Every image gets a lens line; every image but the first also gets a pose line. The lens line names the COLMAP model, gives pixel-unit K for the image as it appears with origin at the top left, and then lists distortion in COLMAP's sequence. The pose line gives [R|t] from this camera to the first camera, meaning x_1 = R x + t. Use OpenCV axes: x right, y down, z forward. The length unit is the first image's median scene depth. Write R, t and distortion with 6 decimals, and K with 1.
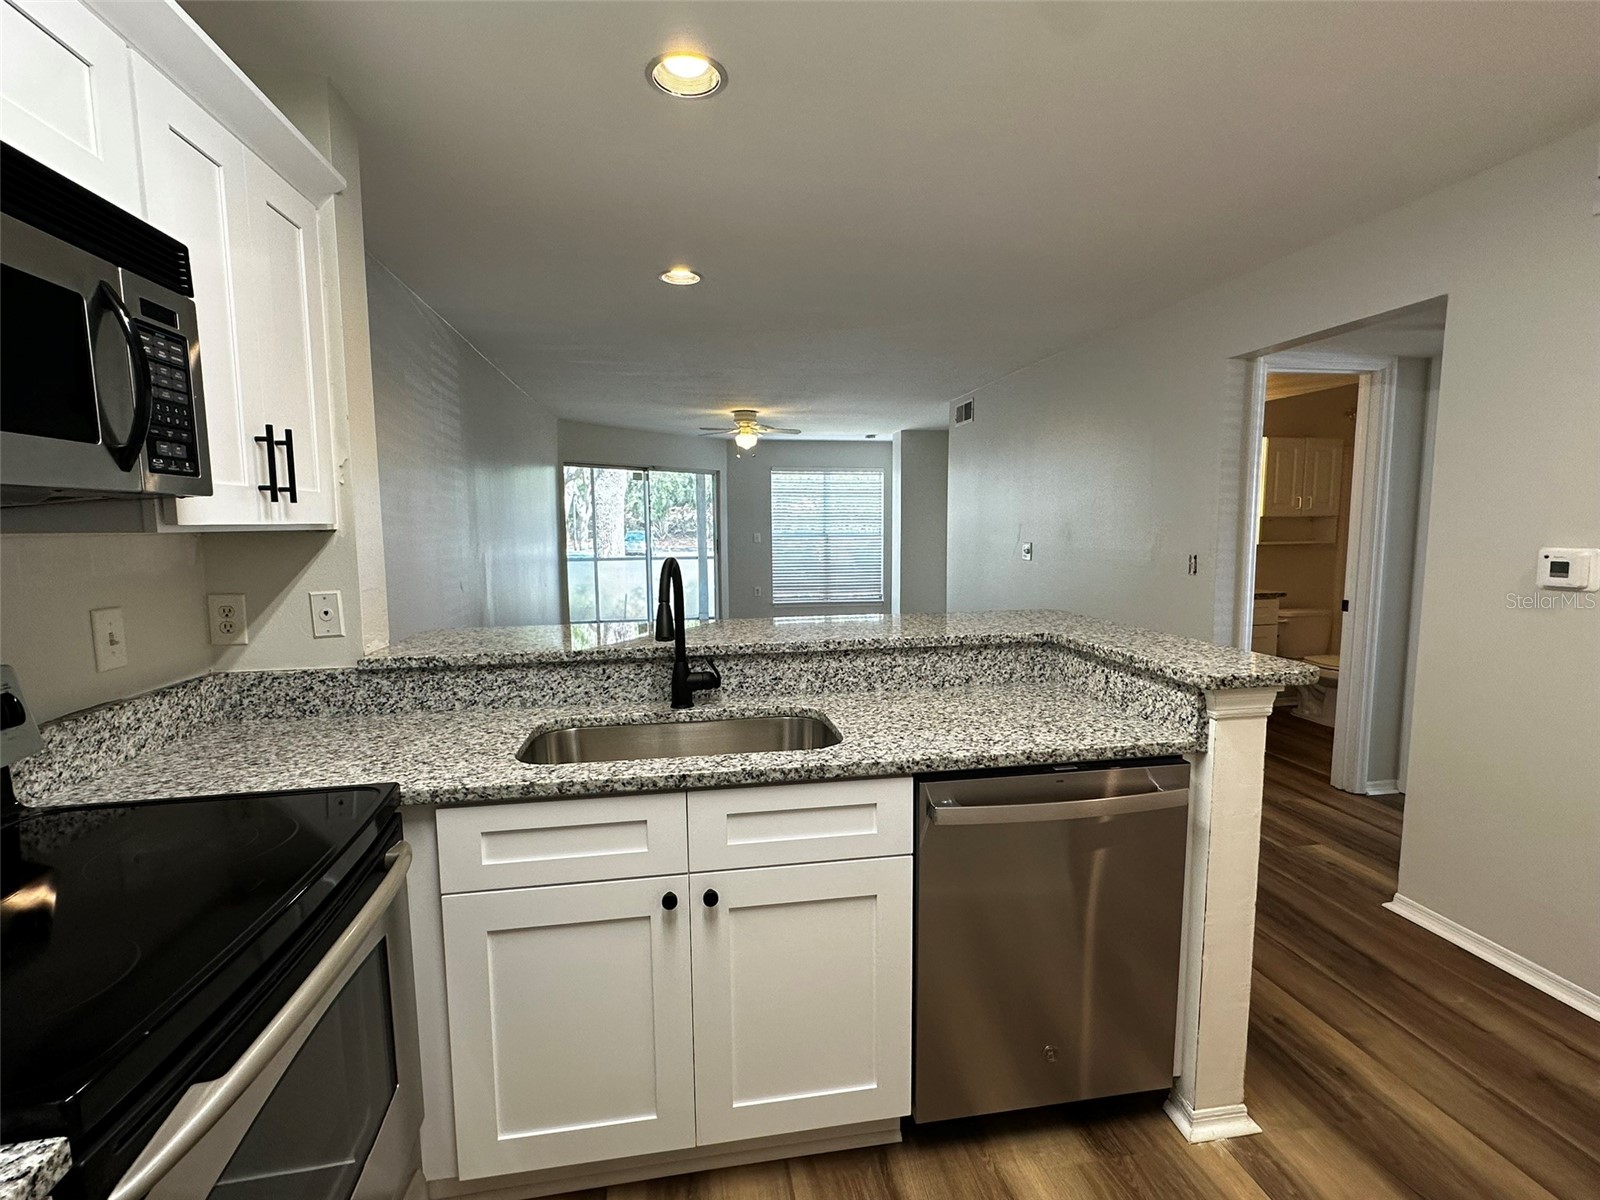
lens RADIAL K [[746.6, 0, 797.2], [0, 746.6, 600.3], [0, 0, 1]] dist [-0.003018, 0.001196]
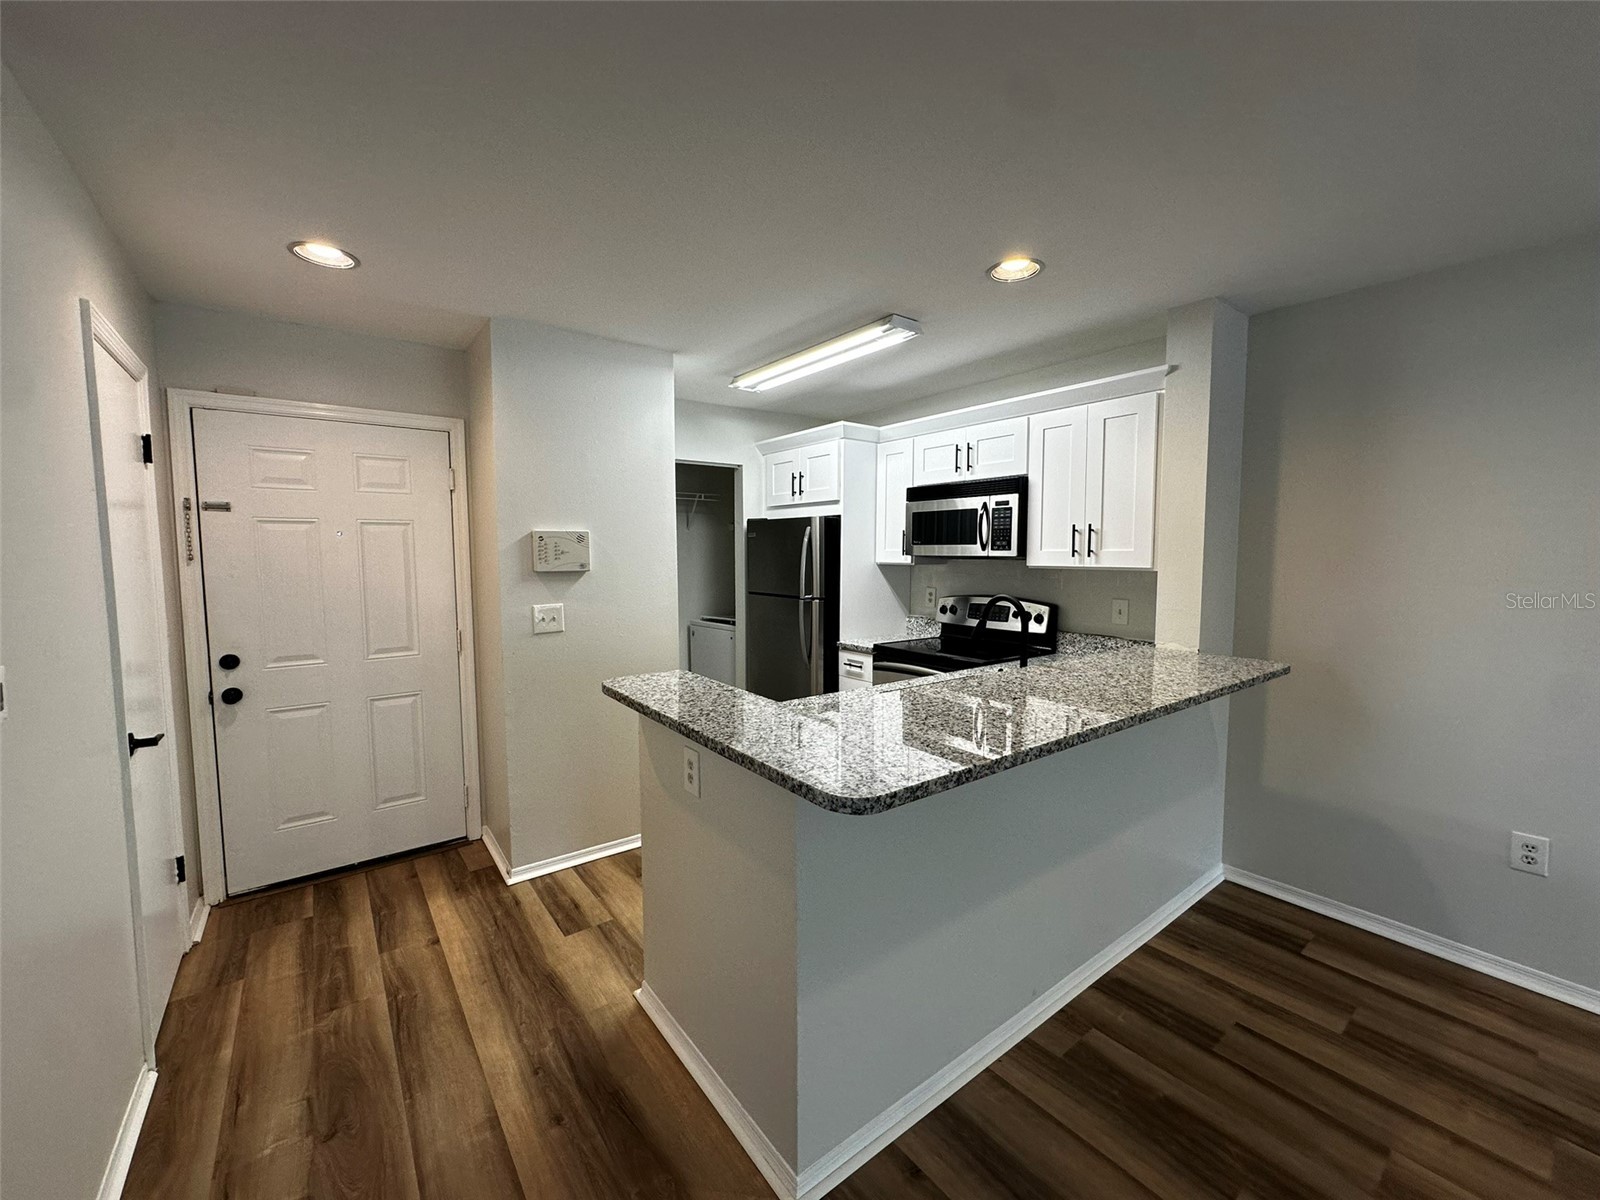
lens RADIAL K [[640.4, 0, 795.9], [0, 640.4, 597.8], [0, 0, 1]] dist [0.001568, -0.000049]
pose [[-0.889185, 0.045187, -0.455312, 0.893056], [-0.037921, 0.984410, 0.171753, -0.287658], [0.455975, 0.169986, -0.873609, 2.151579]]
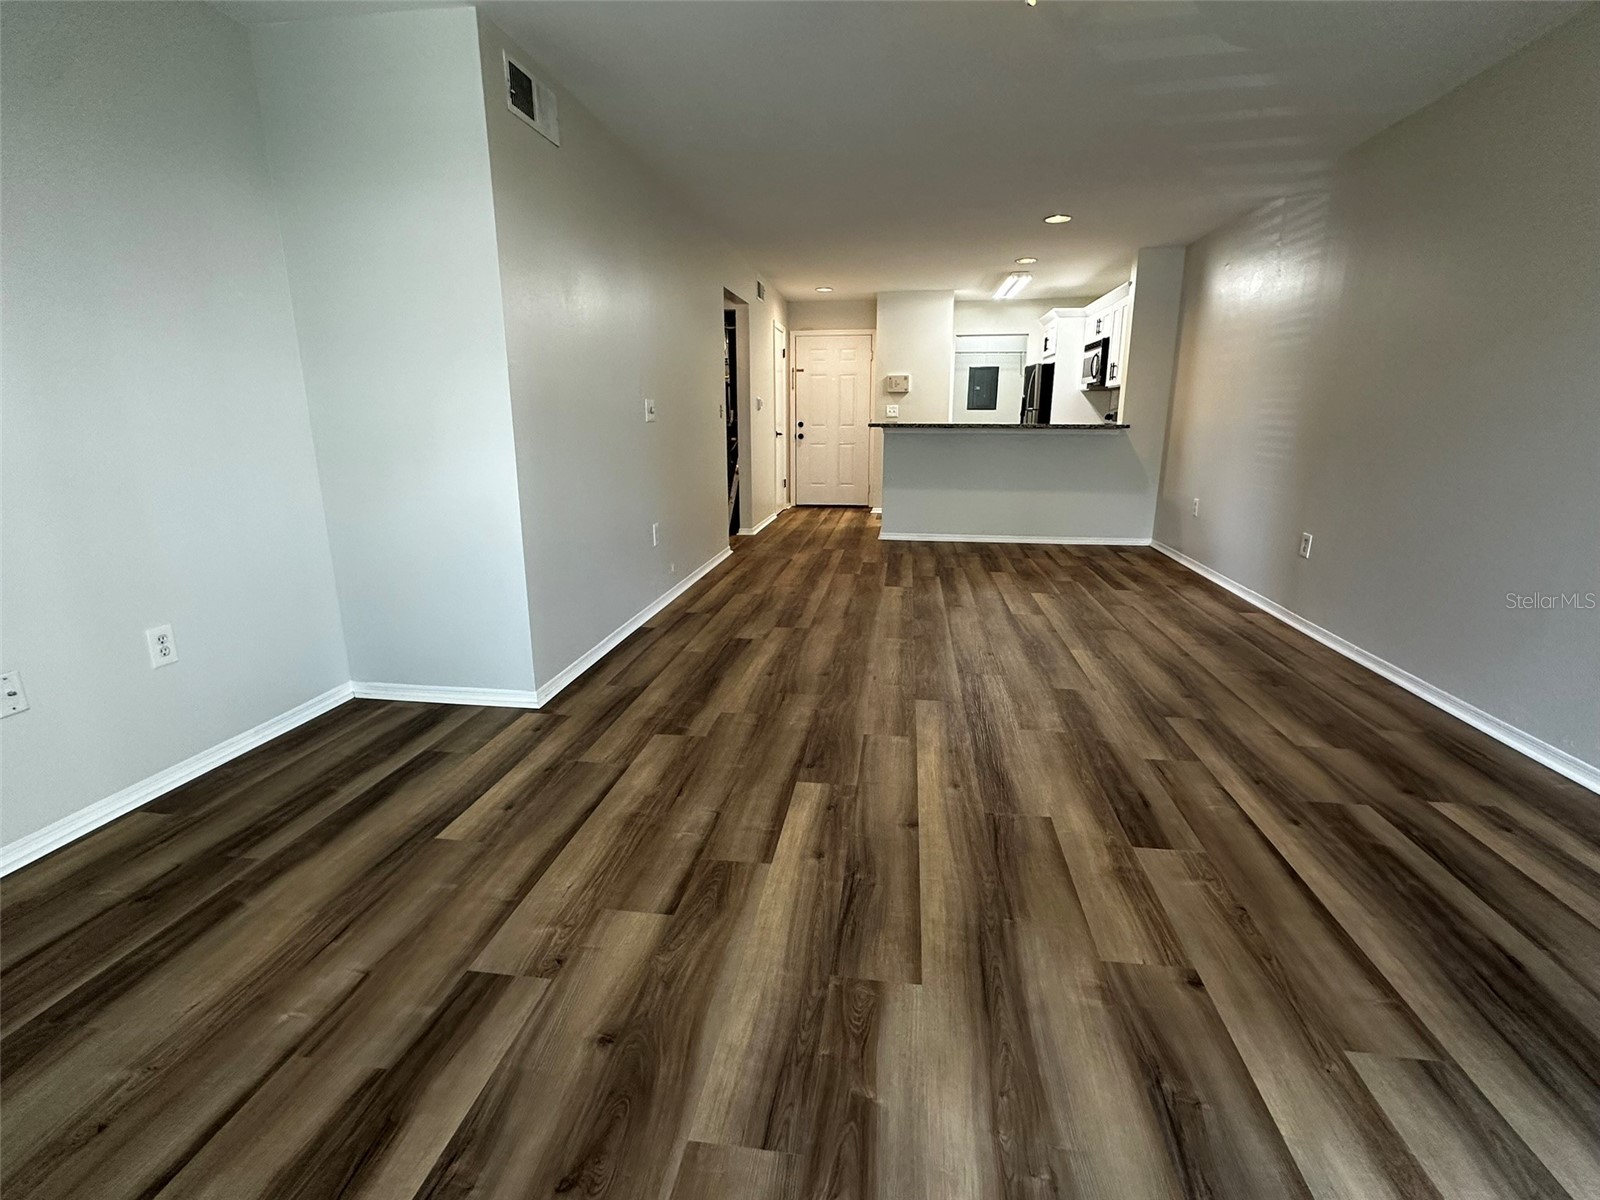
lens RADIAL K [[746.6, 0, 797.2], [0, 746.6, 600.3], [0, 0, 1]] dist [-0.003018, 0.001196]
pose [[-0.952471, -0.066884, 0.297195, -0.293589], [0.041368, 0.938163, 0.343713, -0.482561], [-0.301806, 0.339671, -0.890807, 5.561692]]
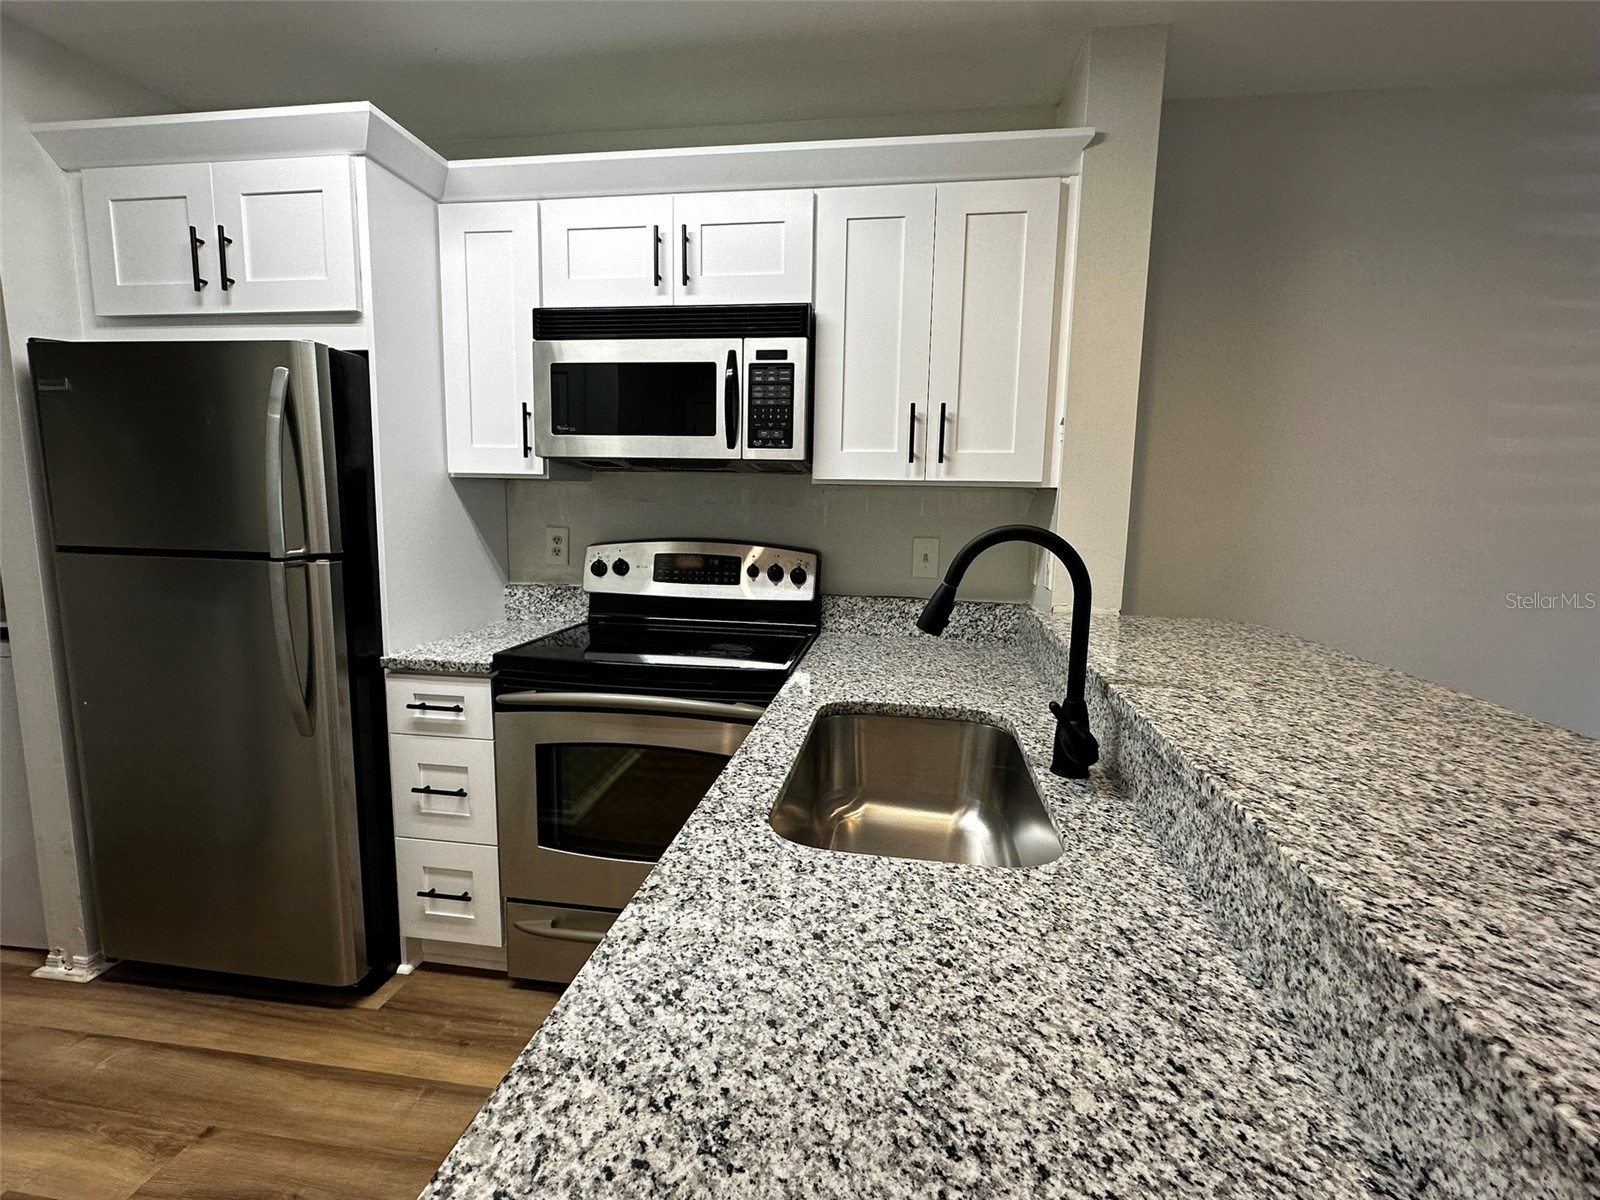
lens RADIAL K [[746.6, 0, 797.2], [0, 746.6, 600.3], [0, 0, 1]] dist [-0.003018, 0.001196]
pose [[-0.314888, 0.131609, -0.939960, 0.564949], [-0.115817, 0.977611, 0.175680, -0.093183], [0.942036, 0.164182, -0.292596, 1.118389]]
